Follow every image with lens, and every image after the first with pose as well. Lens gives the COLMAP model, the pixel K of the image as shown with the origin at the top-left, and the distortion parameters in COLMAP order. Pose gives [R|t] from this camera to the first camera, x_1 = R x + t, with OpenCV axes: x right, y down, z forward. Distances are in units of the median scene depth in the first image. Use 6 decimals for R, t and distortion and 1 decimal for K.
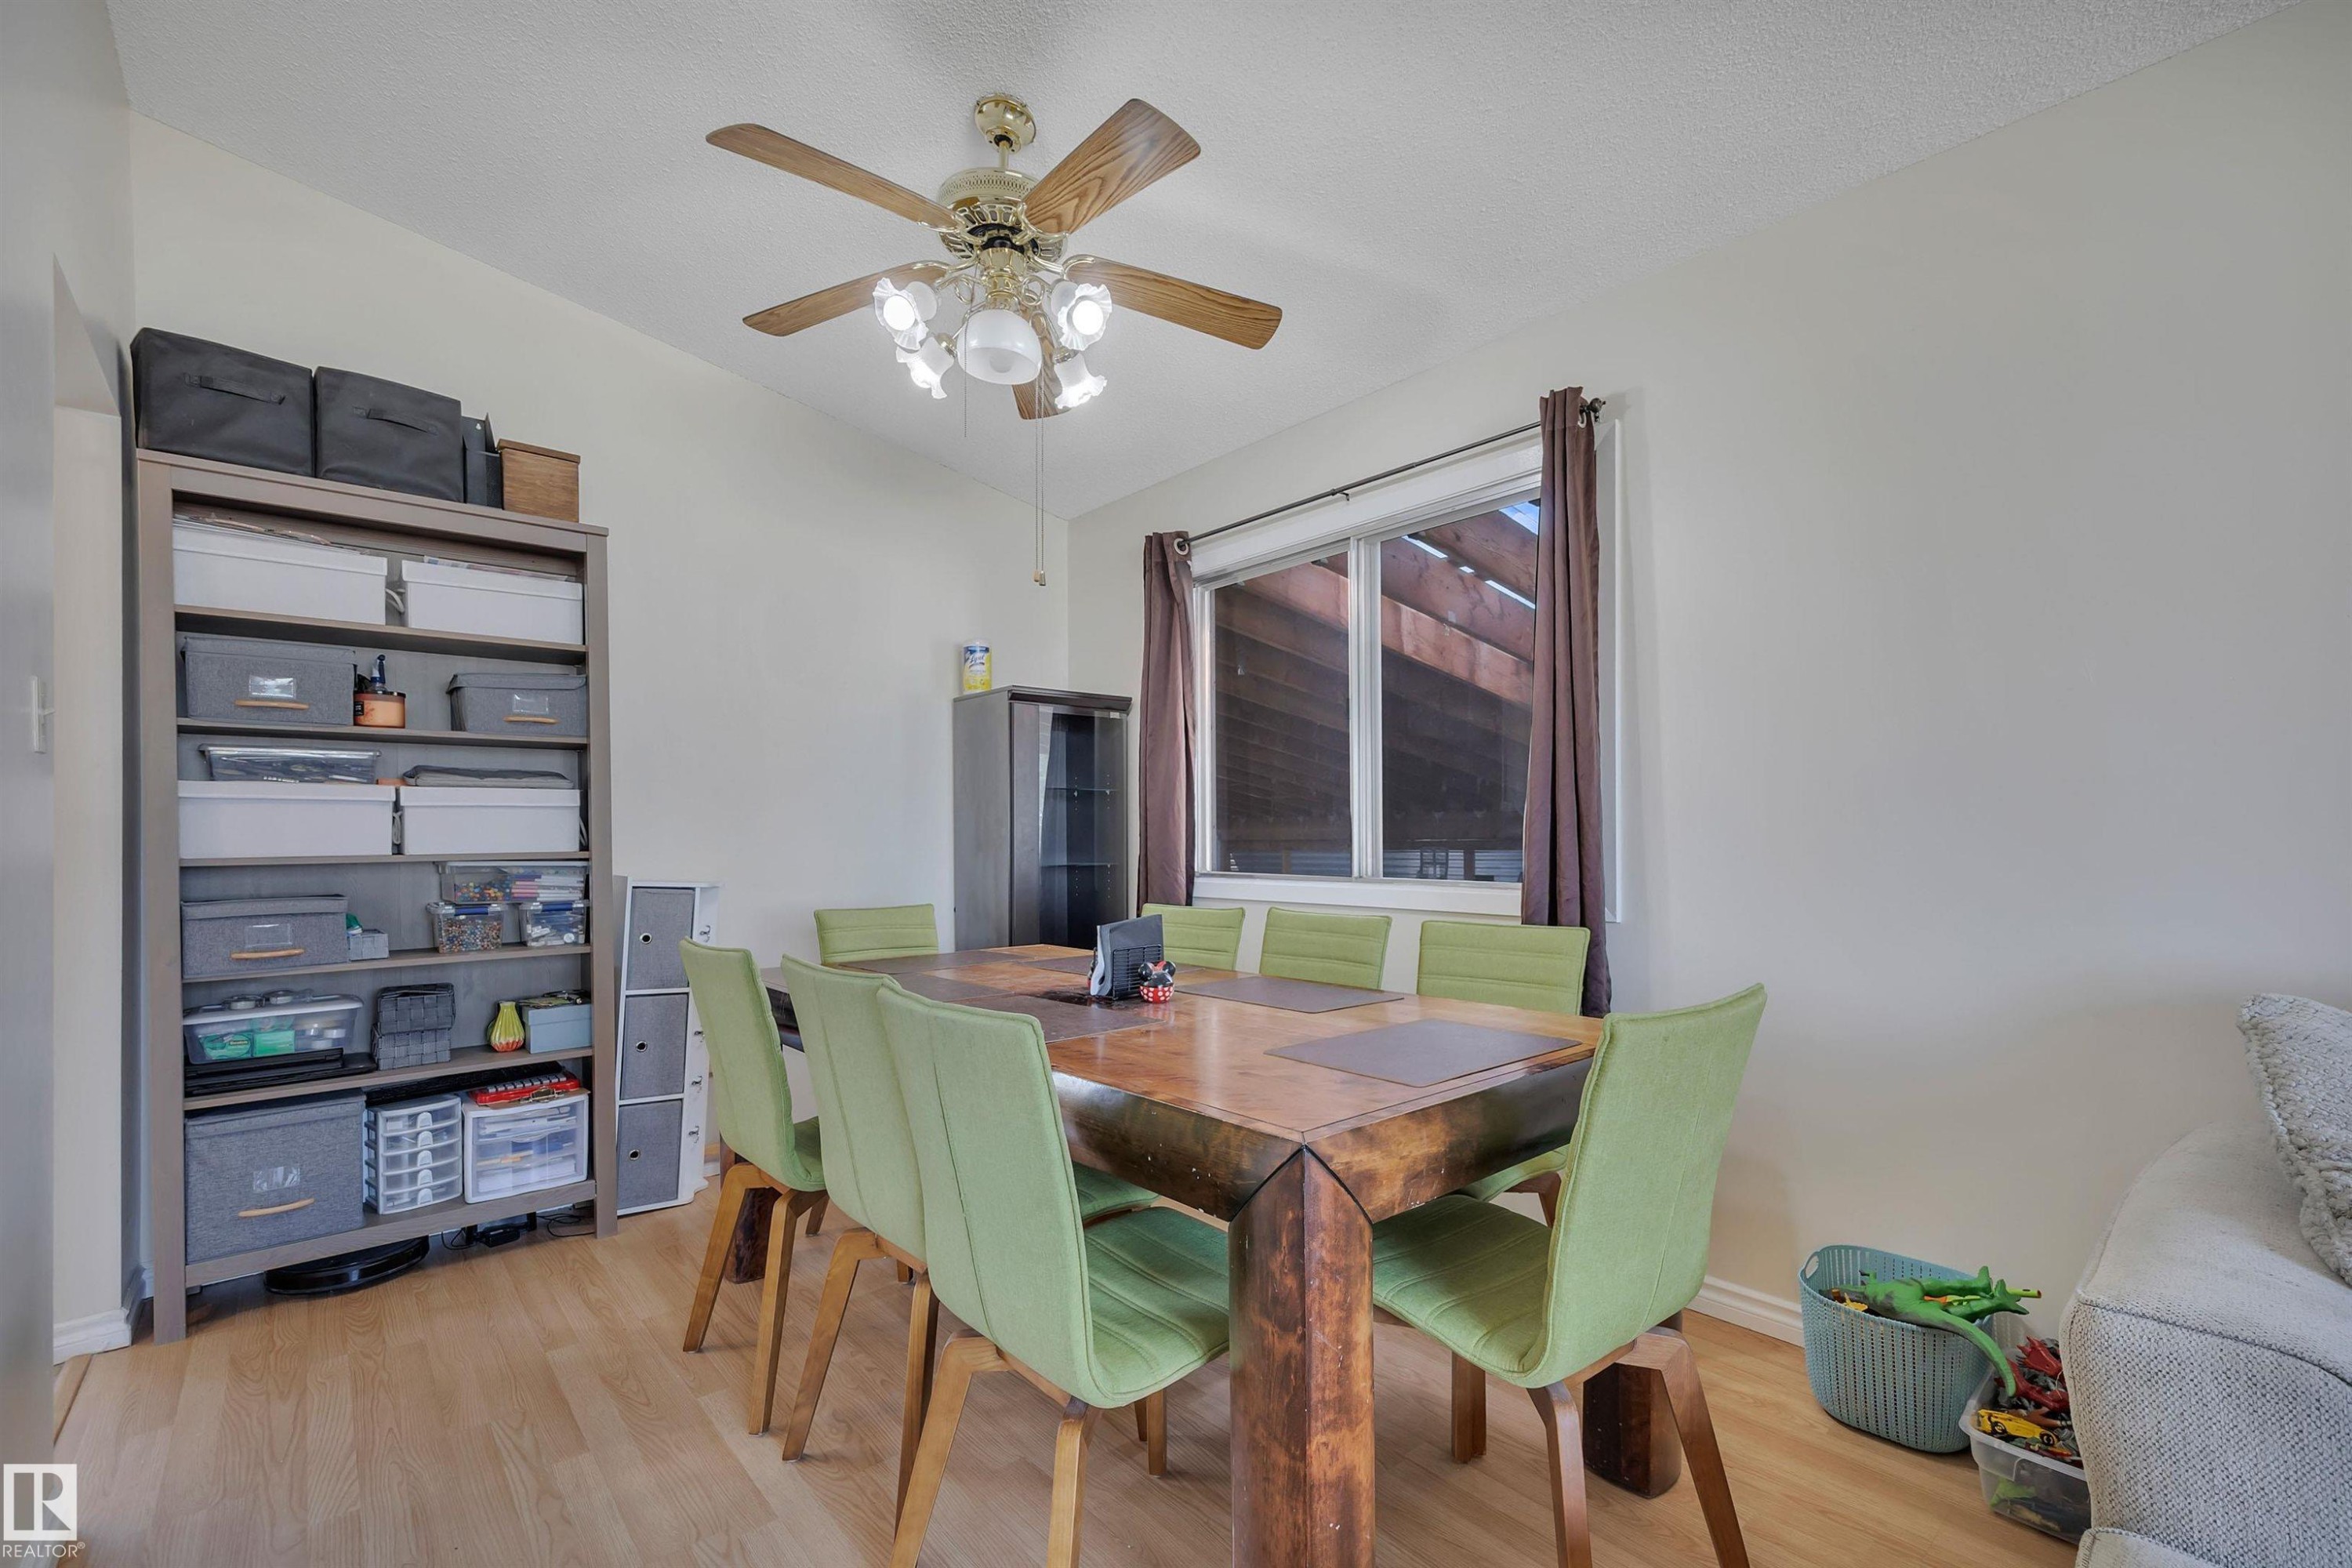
lens RADIAL K [[992.8, 0, 1183.9], [0, 992.8, 831.7], [0, 0, 1]] dist [-0.000316, -0.000548]
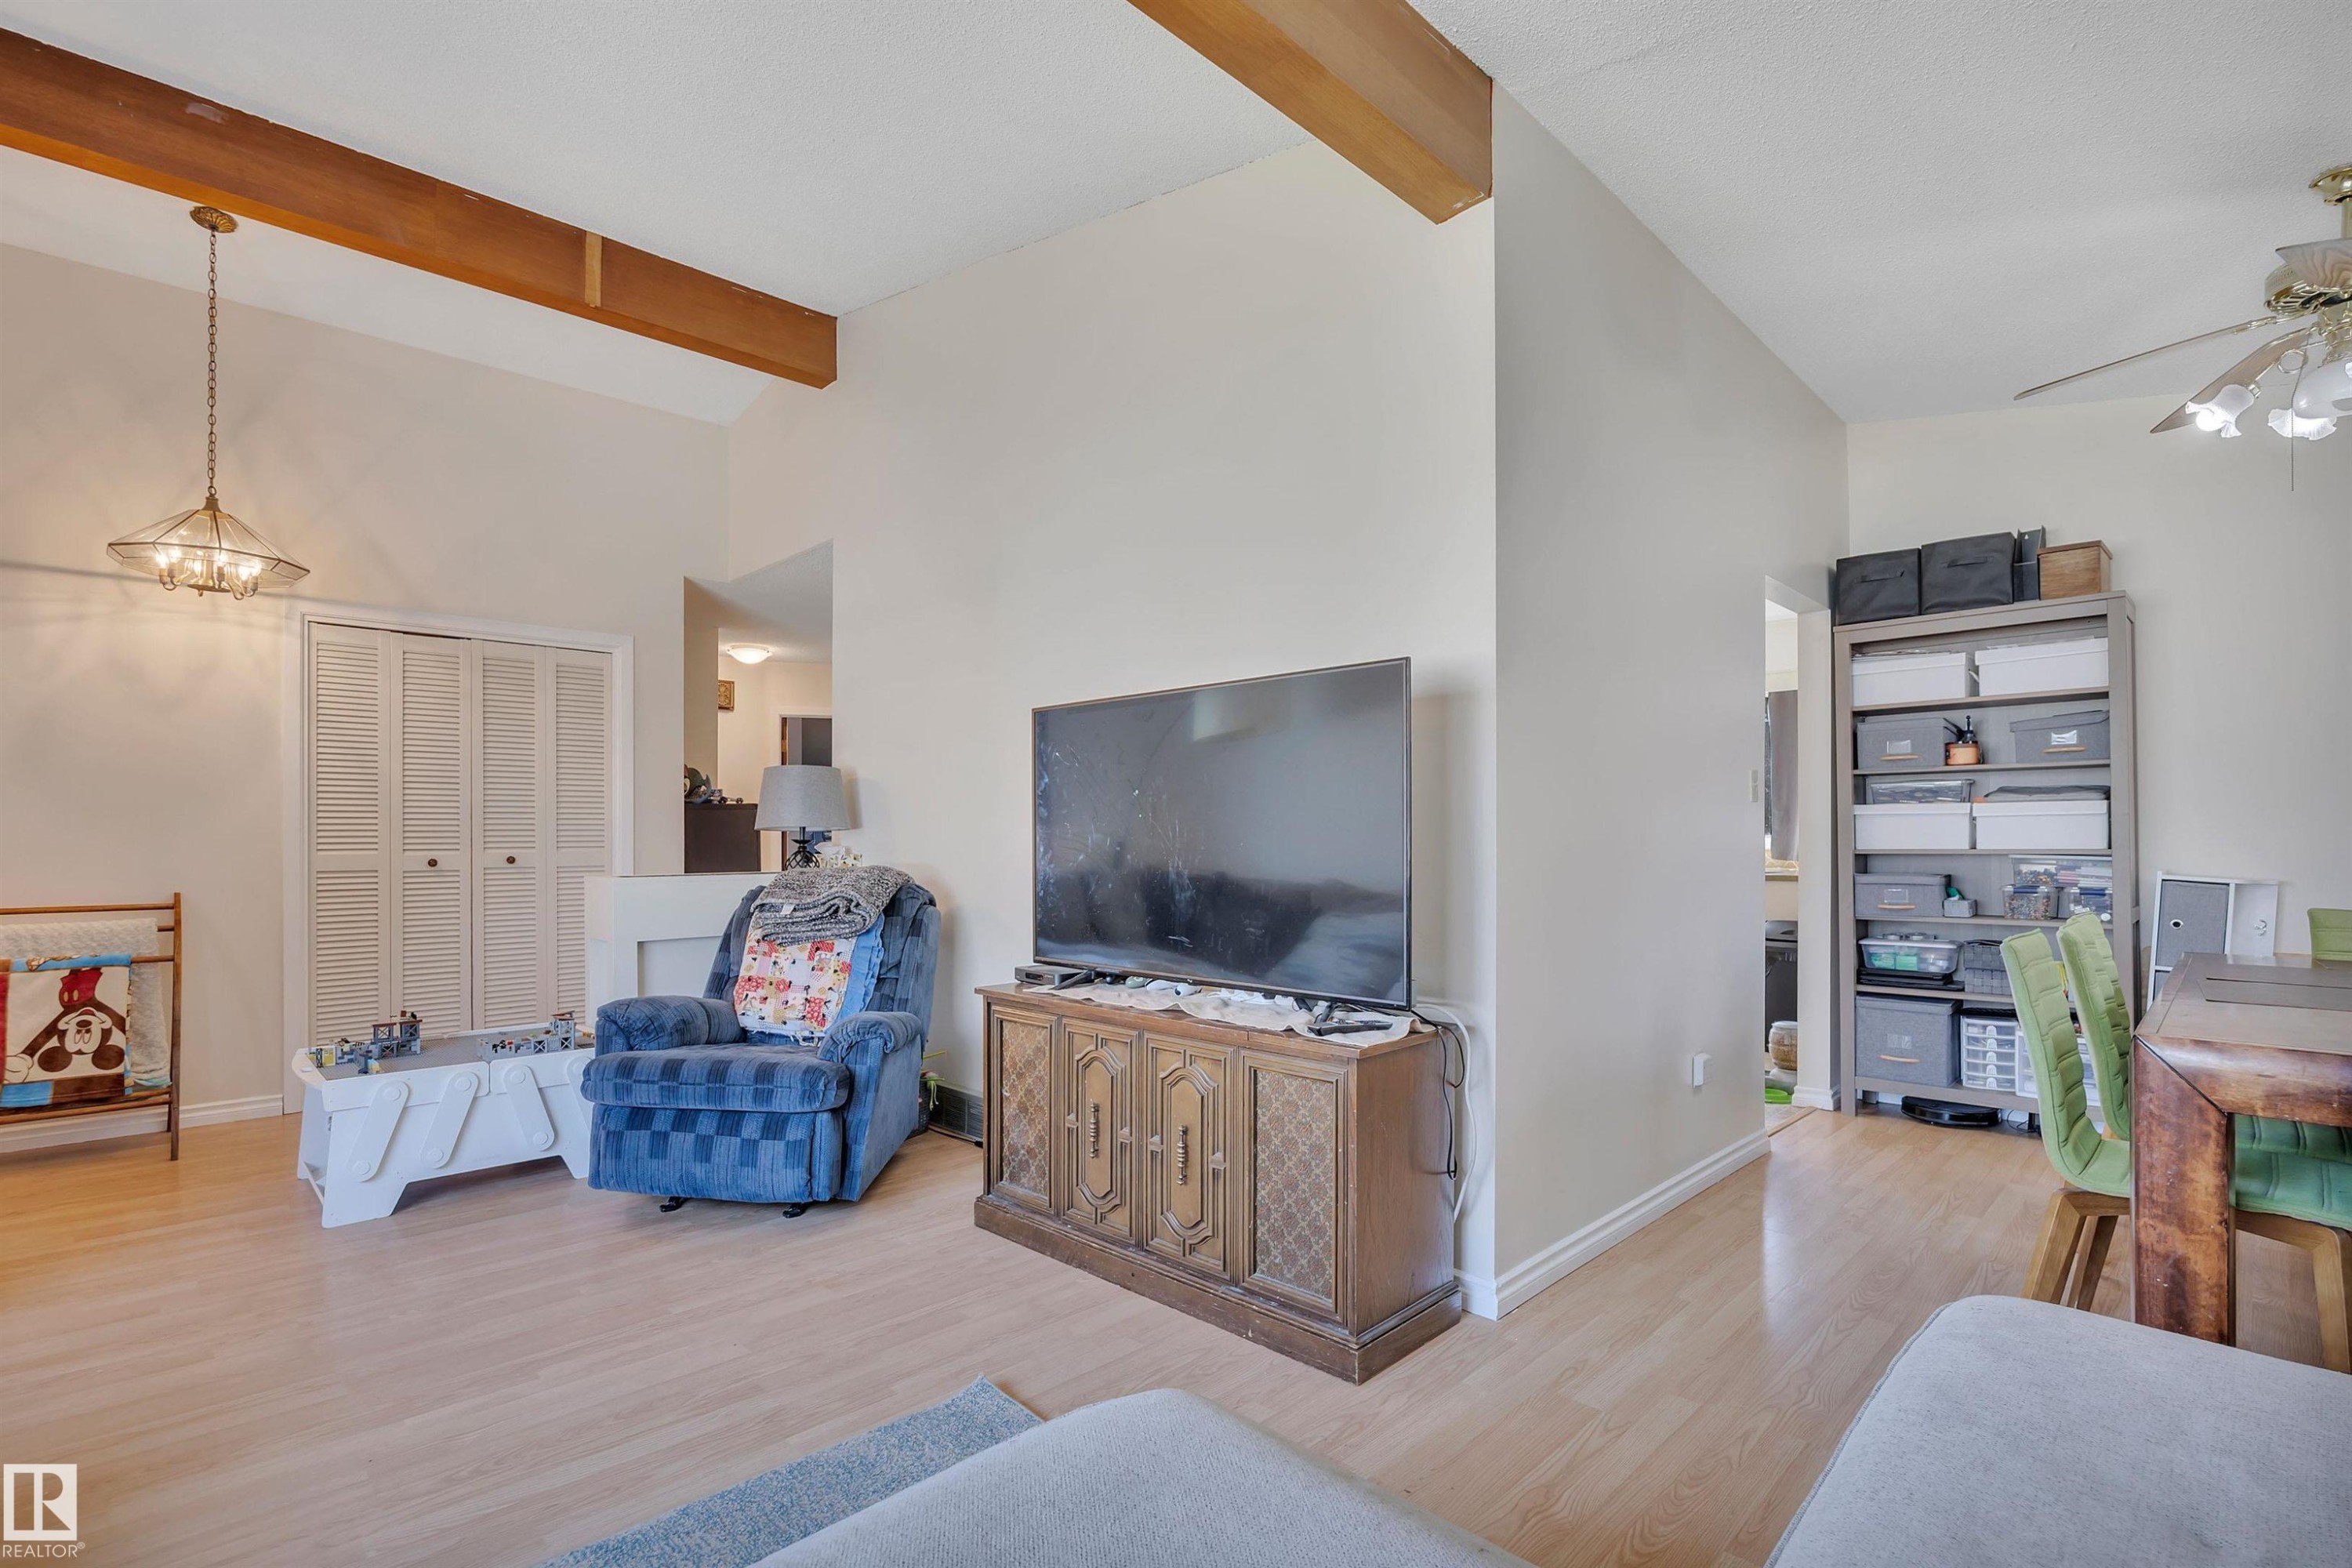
lens RADIAL K [[1102.4, 0, 1173.5], [0, 1102.4, 842.9], [0, 0, 1]] dist [-0.002777, -0.000267]
pose [[0.055529, 0.007283, -0.998430, 0.799936], [0.006075, 0.999952, 0.007632, -0.006255], [0.998439, -0.006489, 0.055482, -0.296979]]
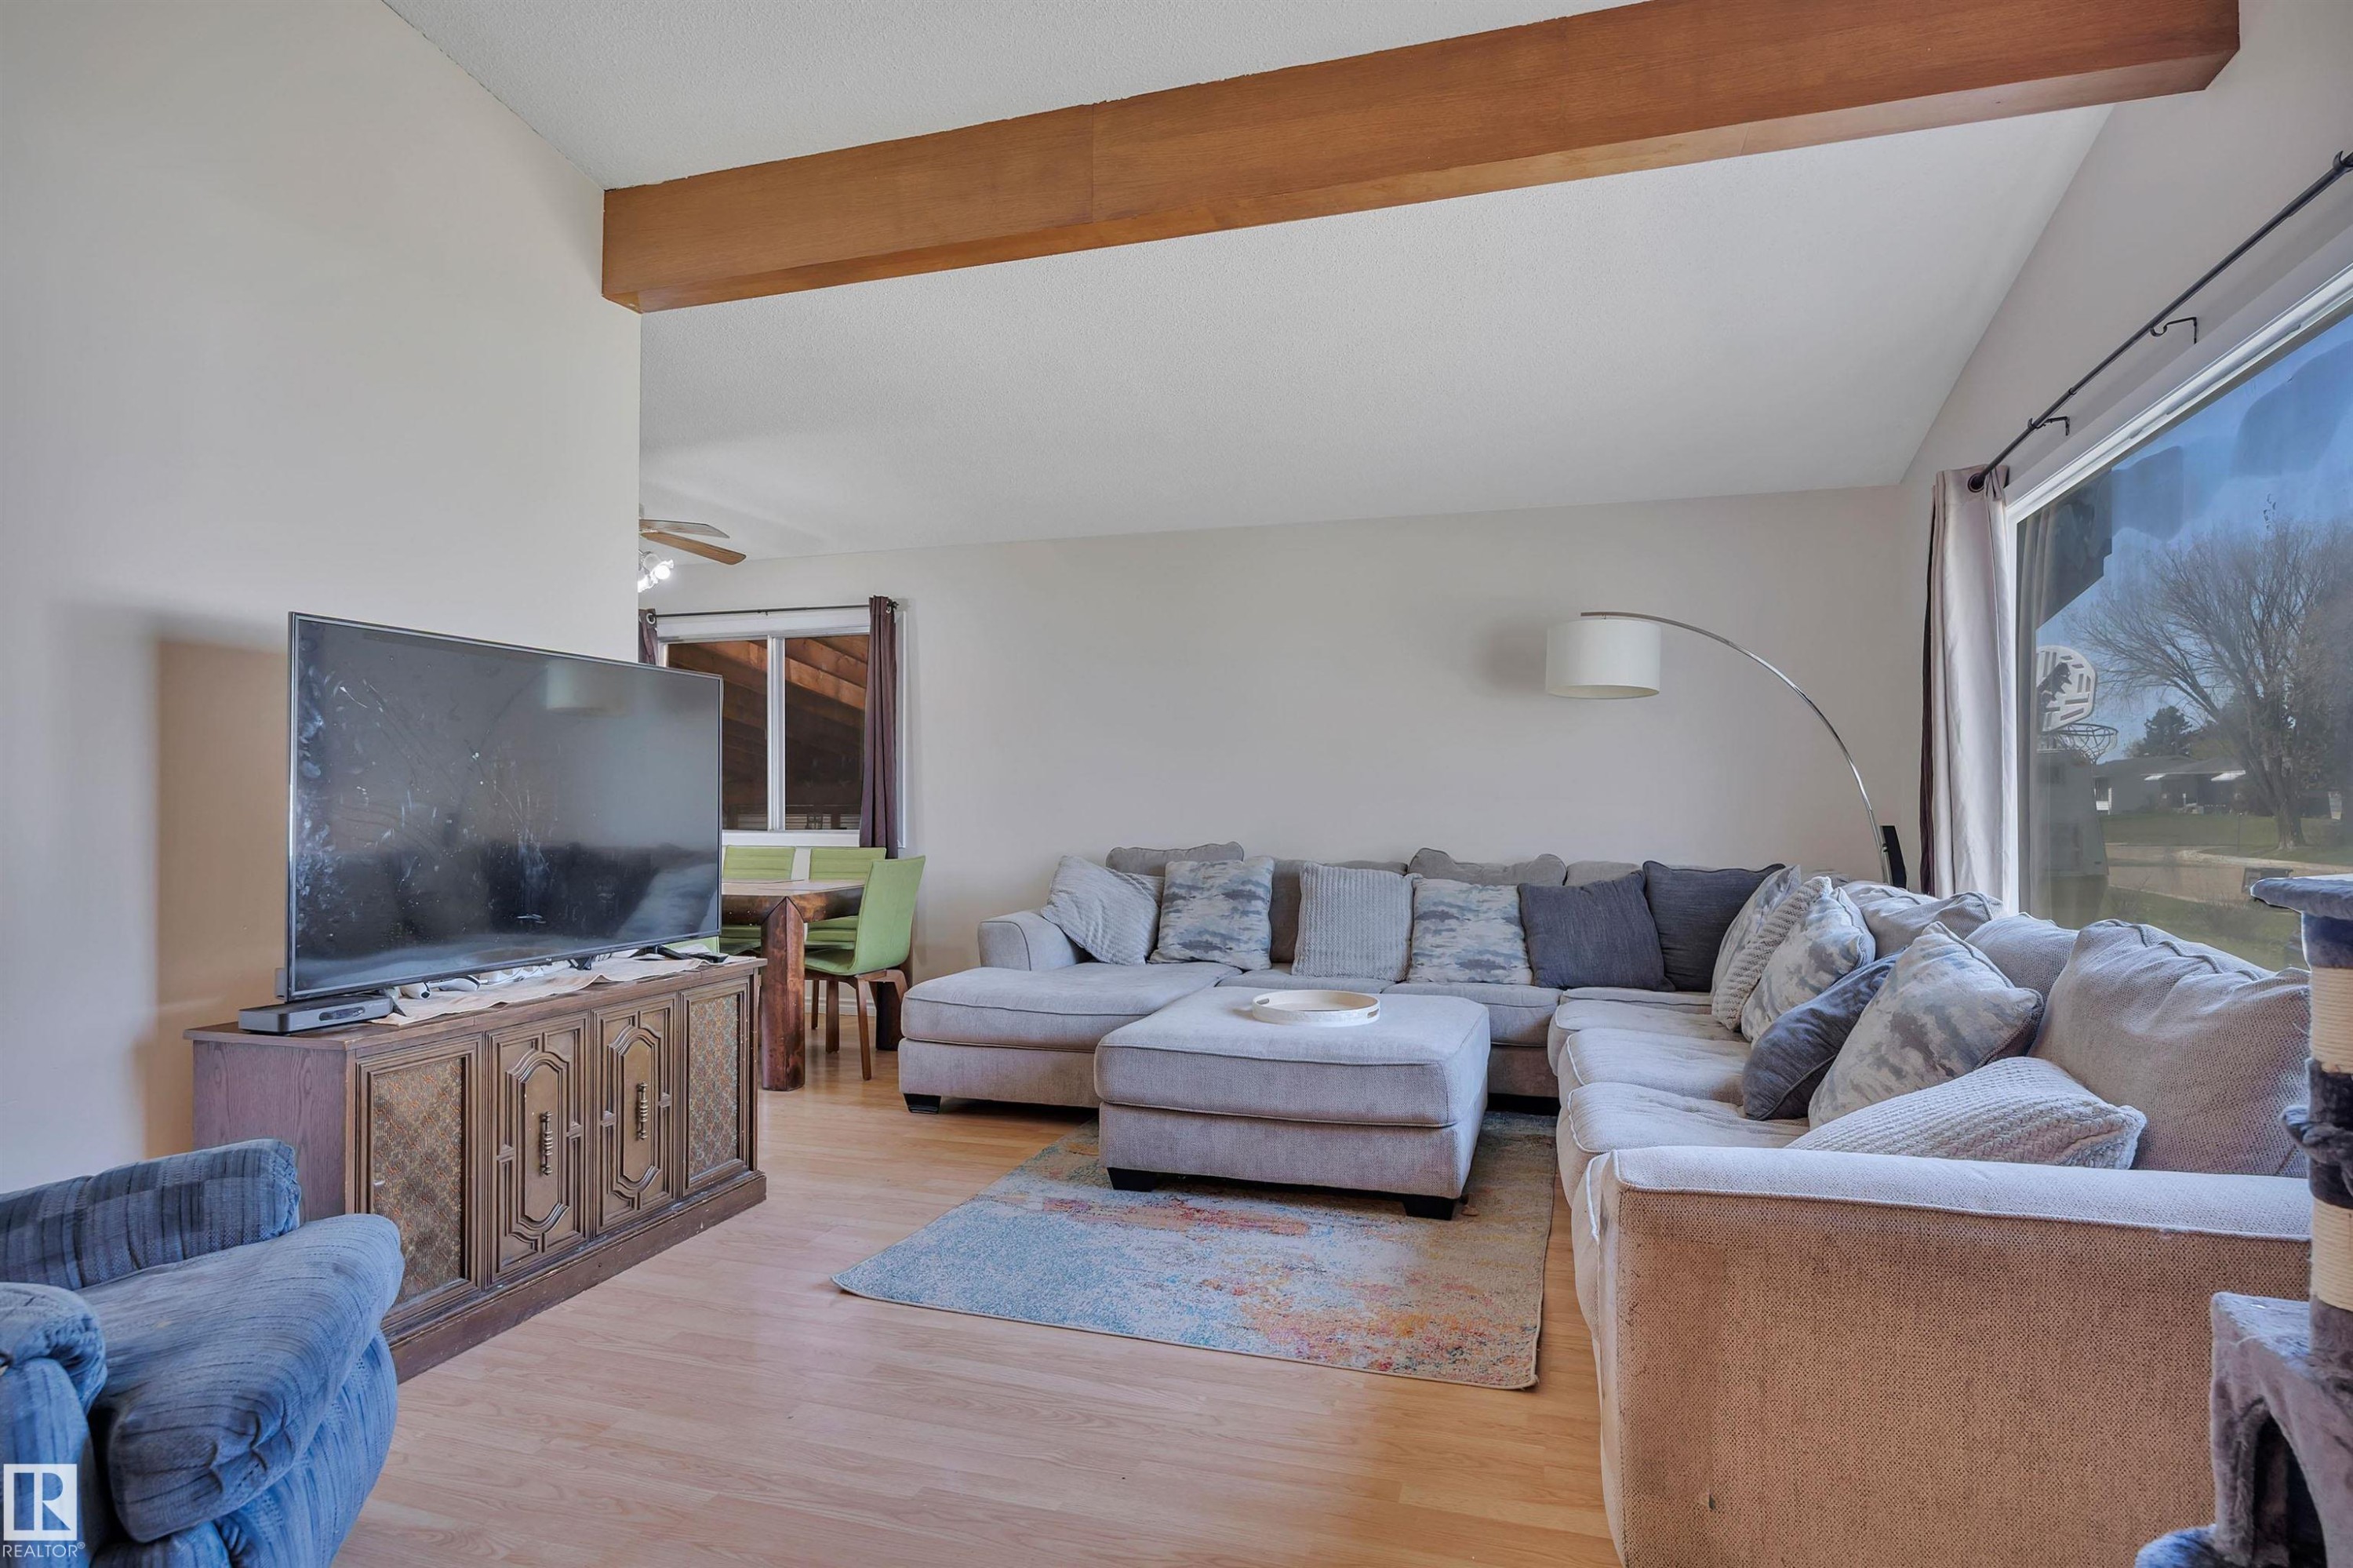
lens RADIAL K [[1279.9, 0, 1173.2], [0, 1279.9, 809.6], [0, 0, 1]] dist [0.036231, -0.000173]
pose [[0.859394, 0.002500, 0.511309, -0.461735], [-0.007570, 0.999941, 0.007835, -0.015429], [-0.511259, -0.010604, 0.859361, -1.618966]]
